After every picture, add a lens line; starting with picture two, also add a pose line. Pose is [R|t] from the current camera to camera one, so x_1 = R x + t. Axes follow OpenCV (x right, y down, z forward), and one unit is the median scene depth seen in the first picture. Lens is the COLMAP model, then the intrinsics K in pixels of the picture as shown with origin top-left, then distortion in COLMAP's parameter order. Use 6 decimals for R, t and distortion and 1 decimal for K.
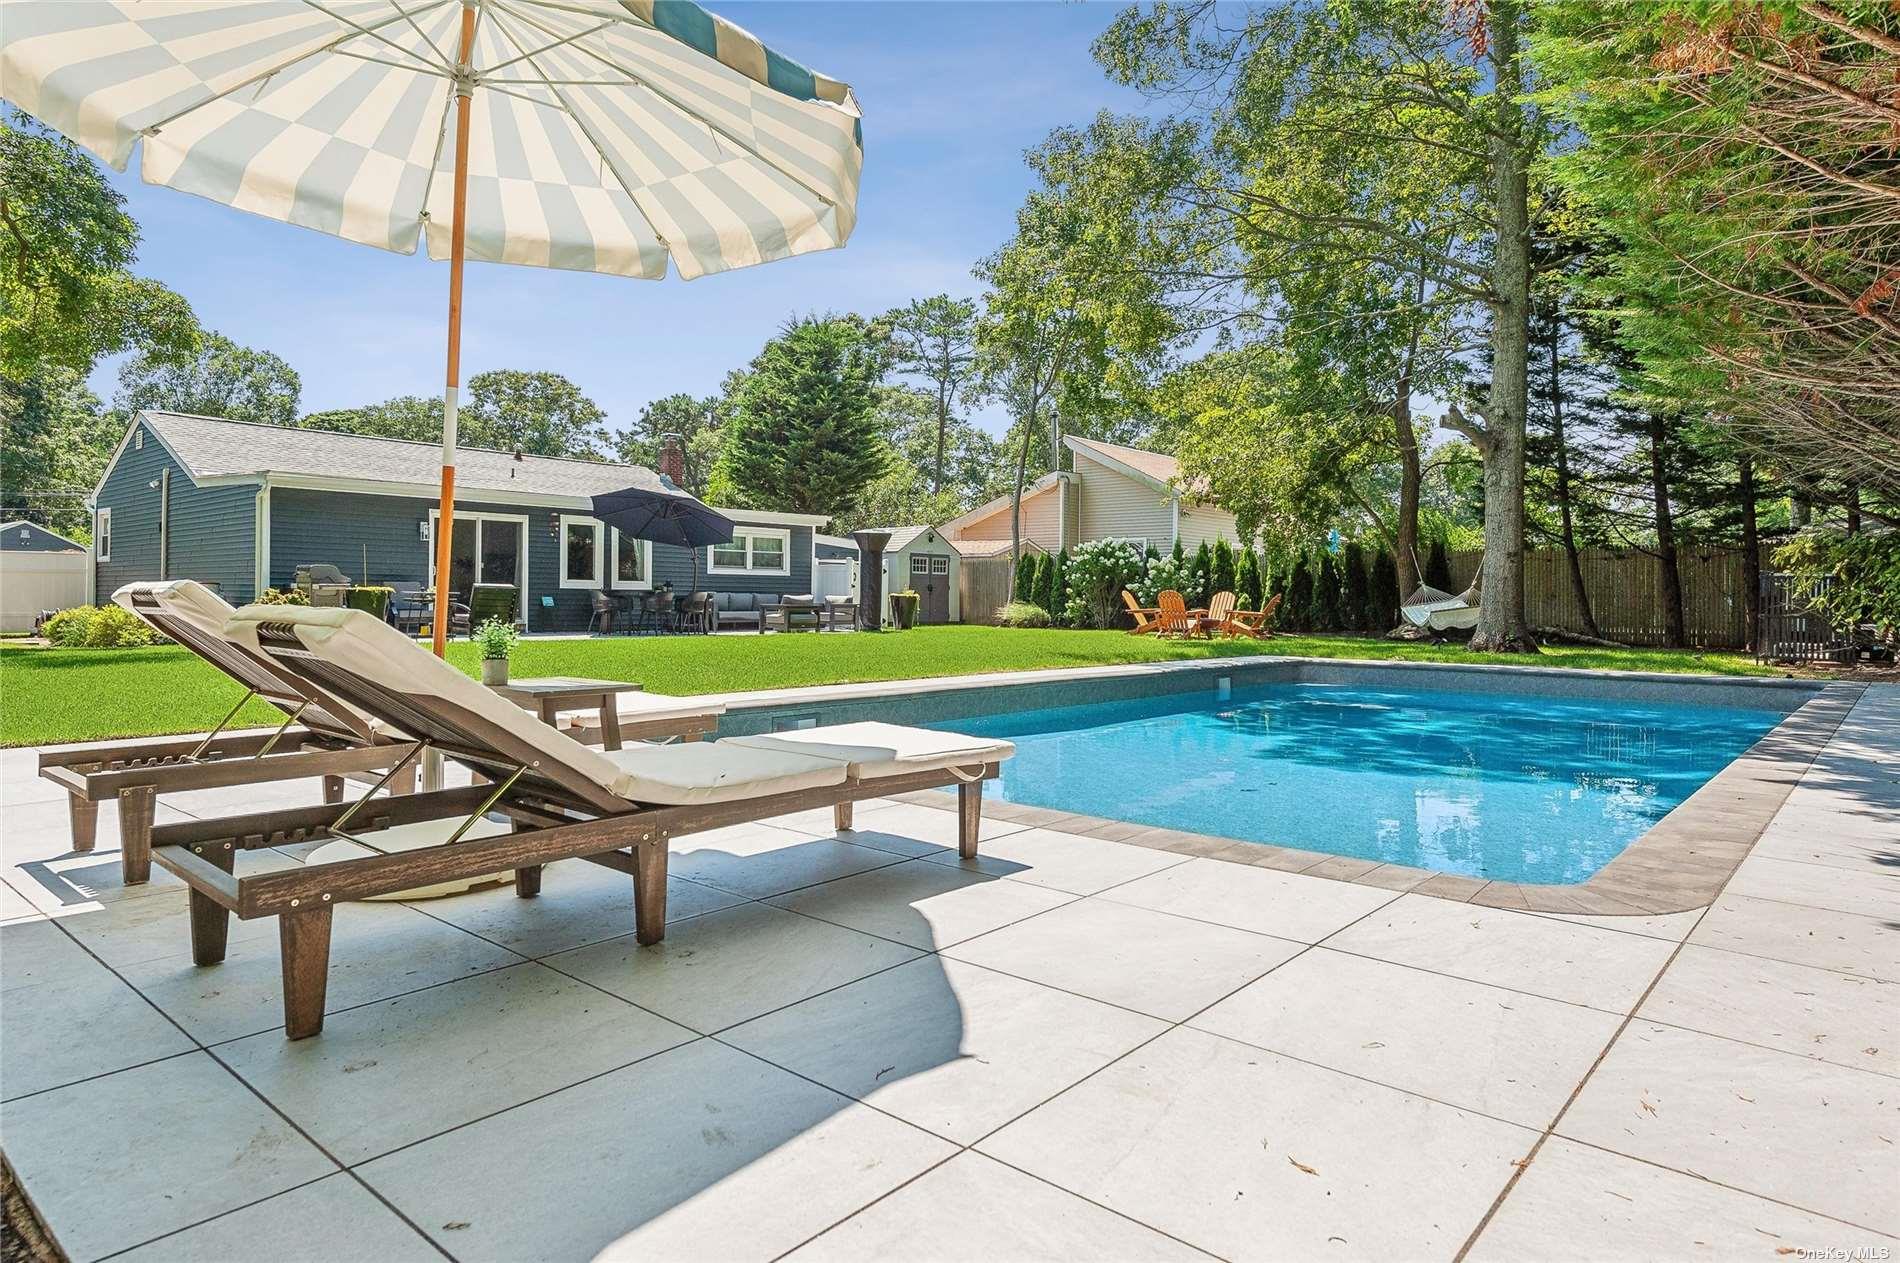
lens RADIAL K [[1176.2, 0, 950.0], [0, 1176.2, 631.5], [0, 0, 1]] dist [-0.001101, -0.000093]
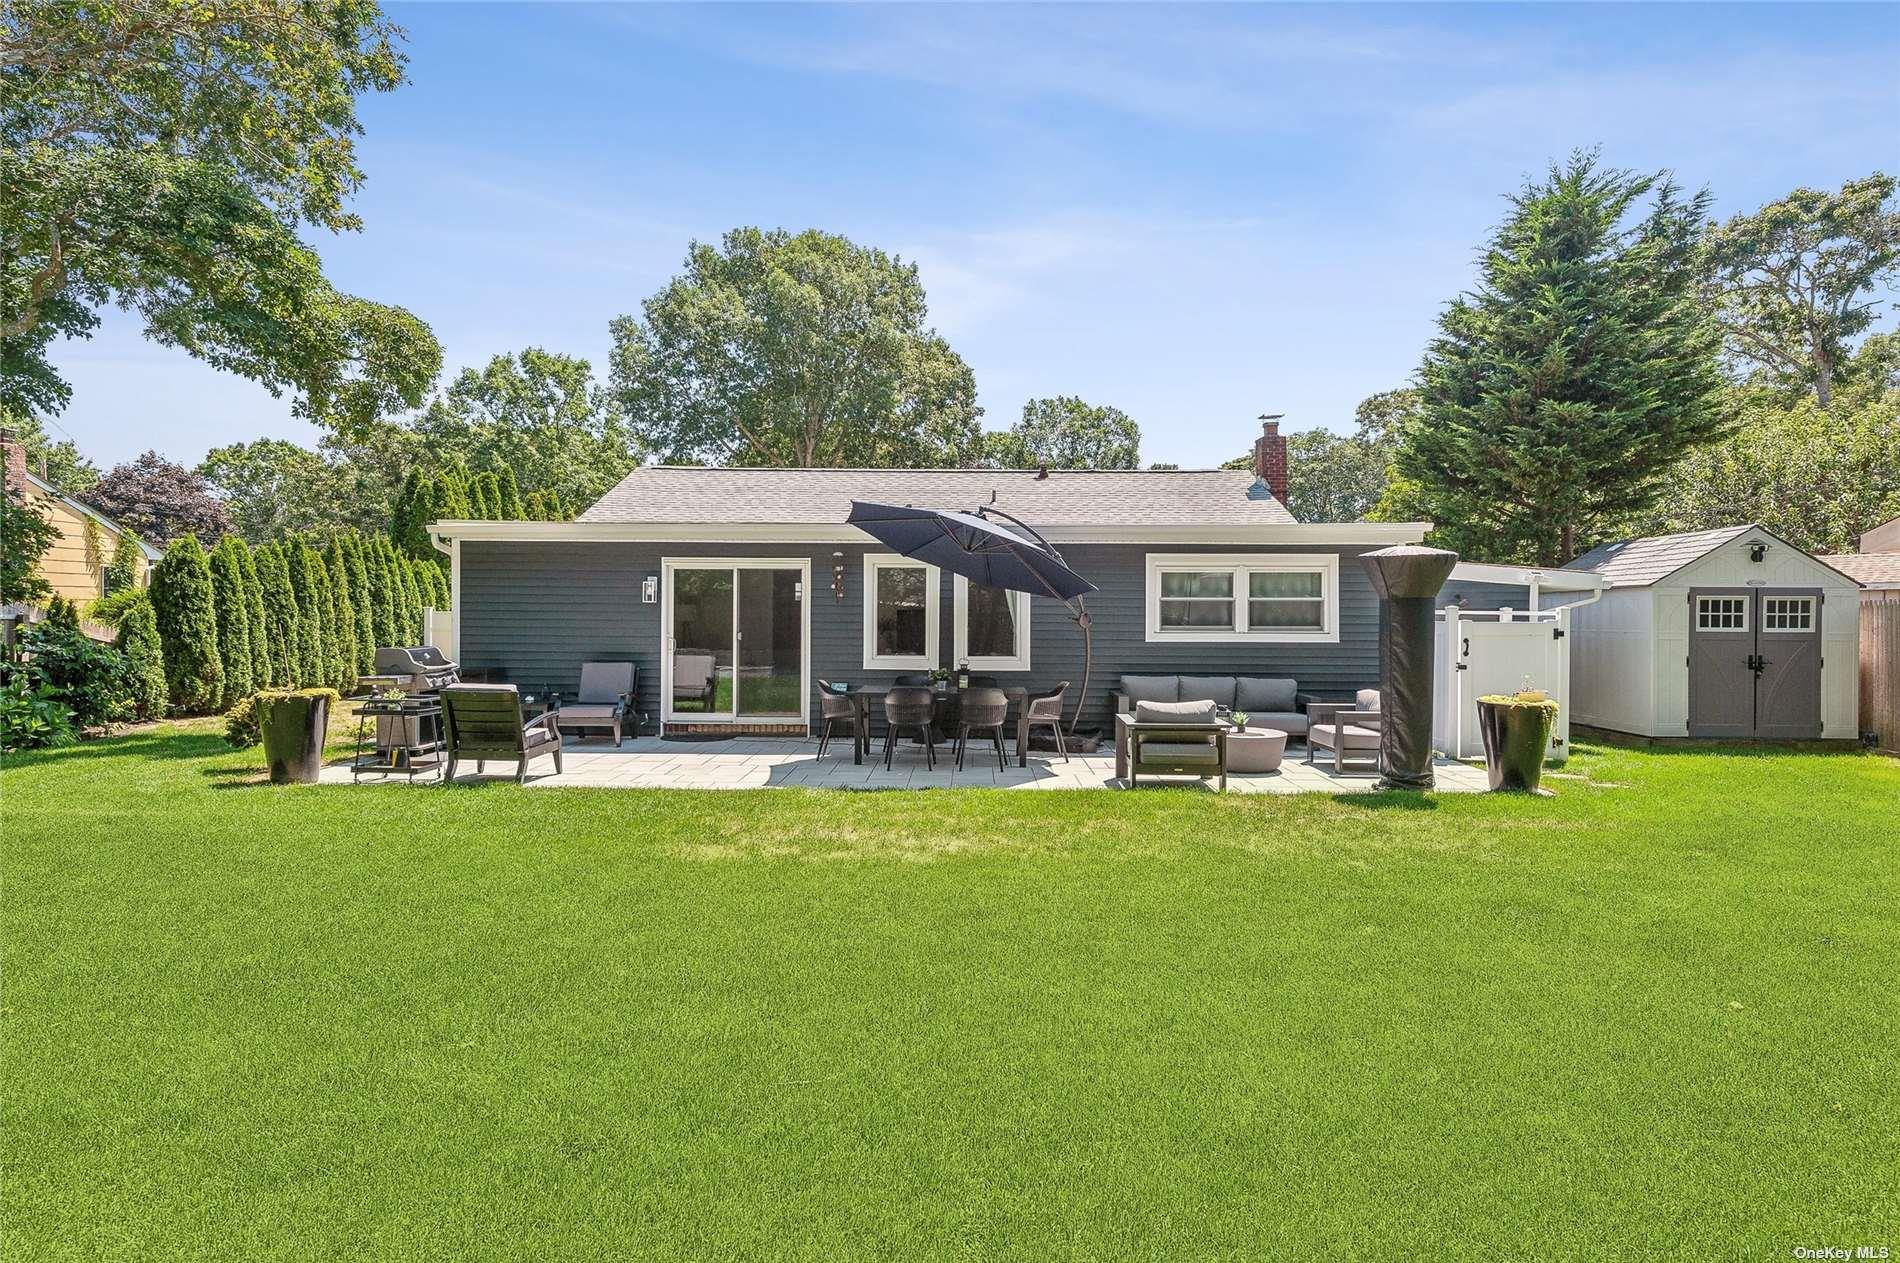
lens RADIAL K [[1029.9, 0, 950.0], [0, 1029.9, 631.5], [0, 0, 1]] dist [0.002293, 0.000873]
pose [[0.628329, 0.003986, -0.777938, 0.109869], [-0.019384, 0.999757, -0.010533, -0.044442], [0.777706, 0.021698, 0.628253, 0.584347]]
